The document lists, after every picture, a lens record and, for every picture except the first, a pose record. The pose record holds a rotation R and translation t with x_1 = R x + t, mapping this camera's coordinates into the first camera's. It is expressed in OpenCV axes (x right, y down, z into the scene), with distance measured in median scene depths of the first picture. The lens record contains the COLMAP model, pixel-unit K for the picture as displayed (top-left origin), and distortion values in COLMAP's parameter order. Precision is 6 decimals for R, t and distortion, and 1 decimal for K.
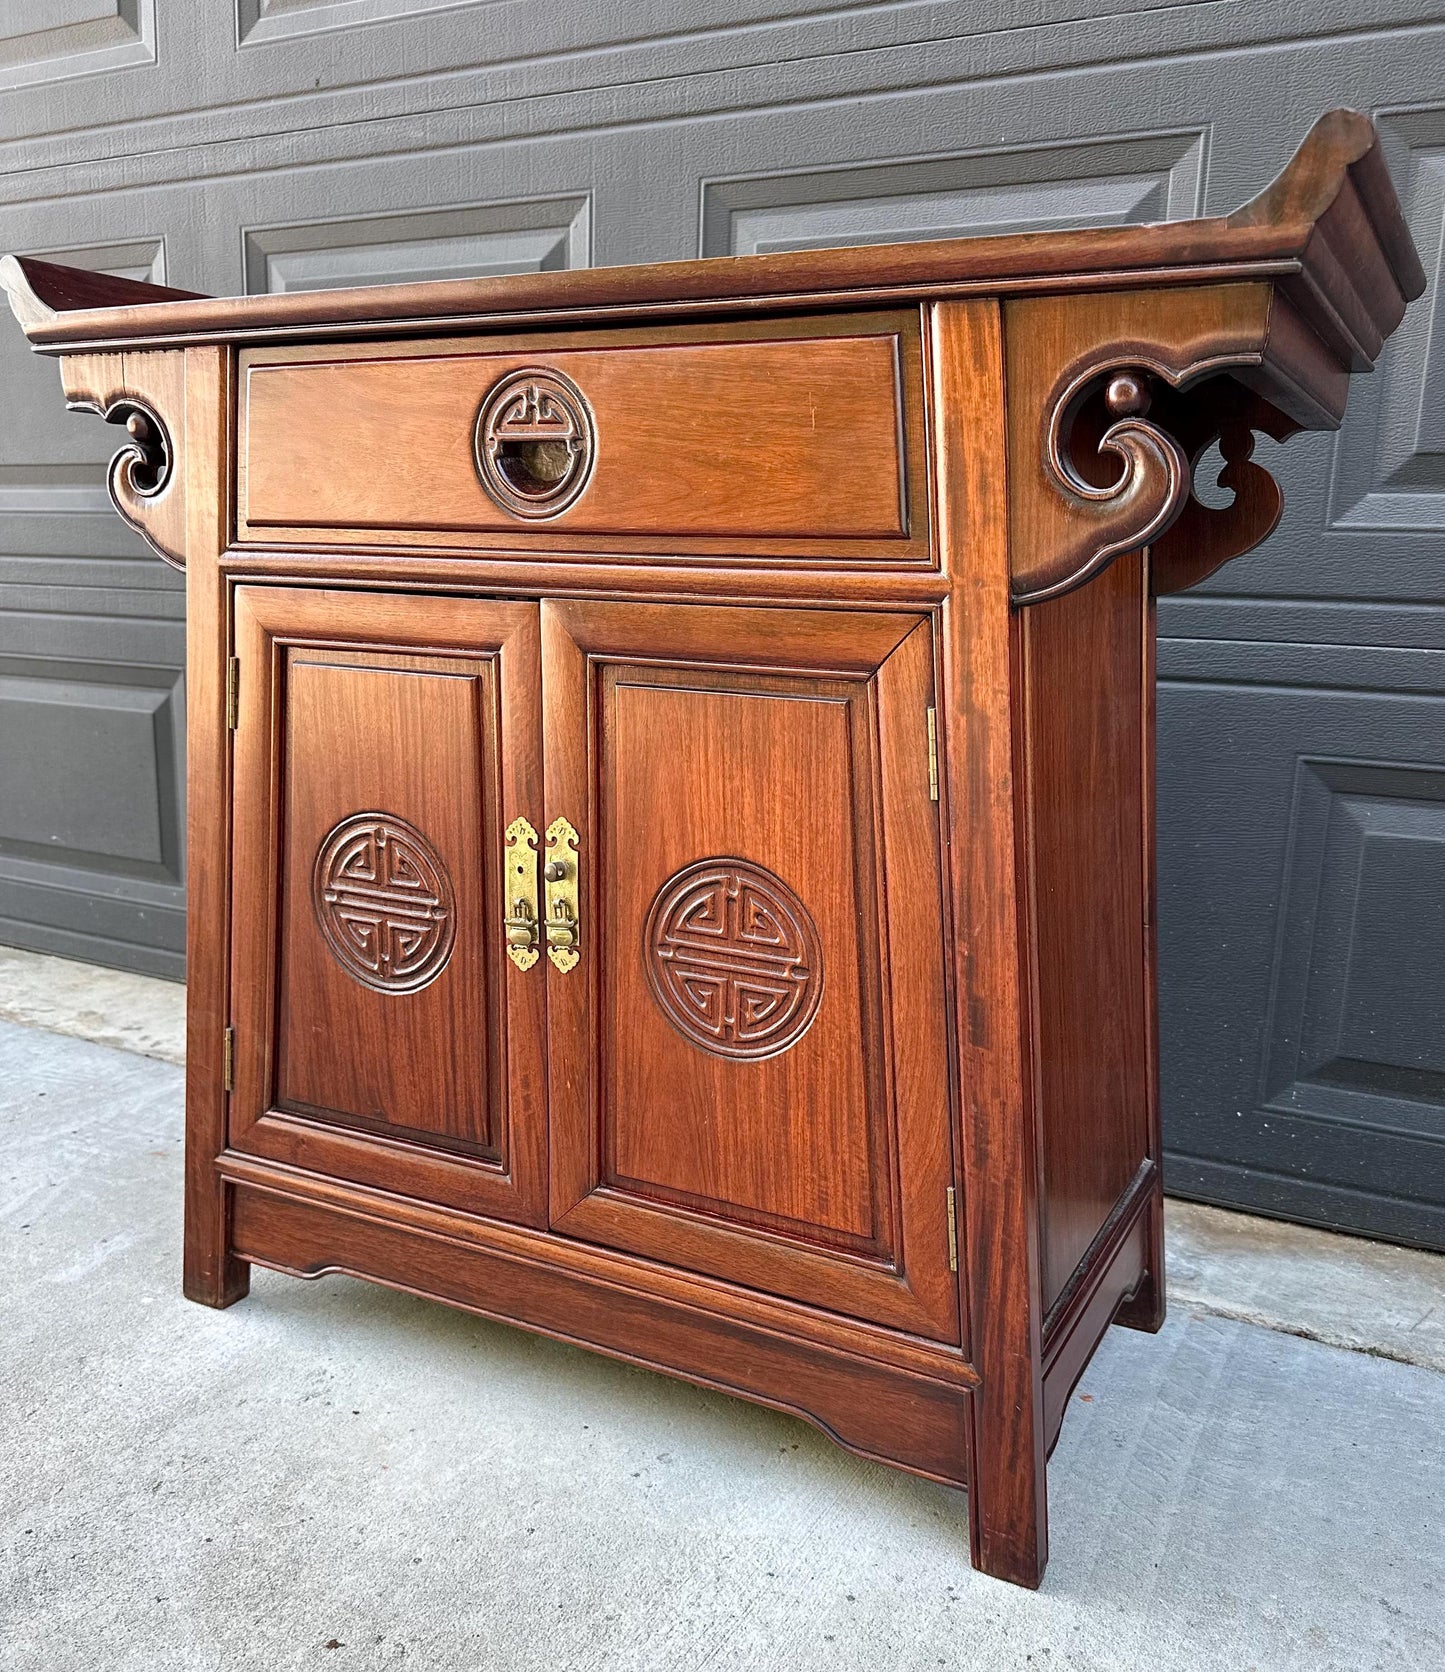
lens RADIAL K [[1433.2, 0, 749.4], [0, 1433.2, 898.7], [0, 0, 1]] dist [0.119194, -0.211806]
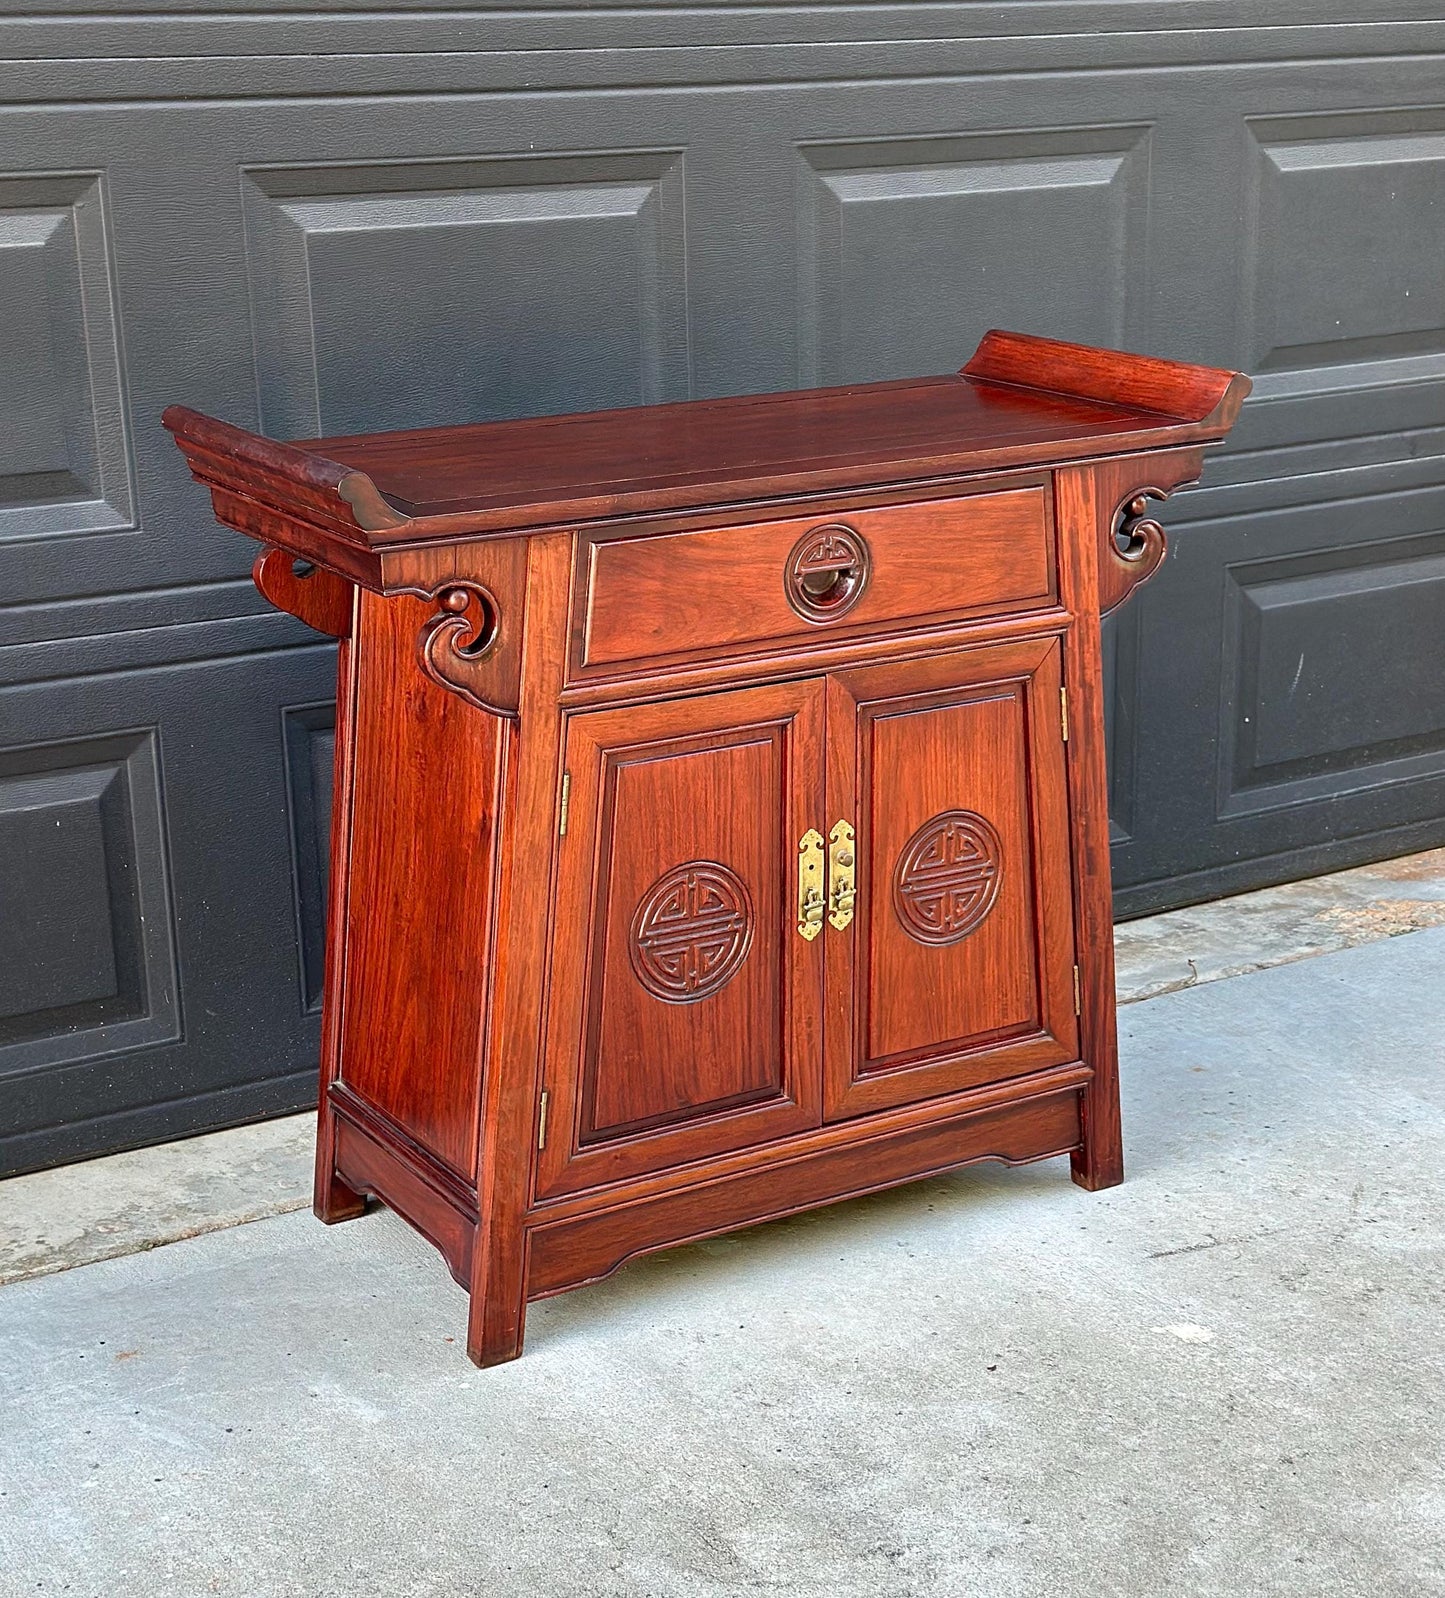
lens RADIAL K [[2786.0, 0, 747.6], [0, 2786.0, 858.4], [0, 0, 1]] dist [0.155589, 0.000000]
pose [[0.513246, -0.290222, 0.807682, -2.314934], [0.214769, 0.954578, 0.206530, -0.585004], [-0.830935, 0.067464, 0.552264, -0.403749]]
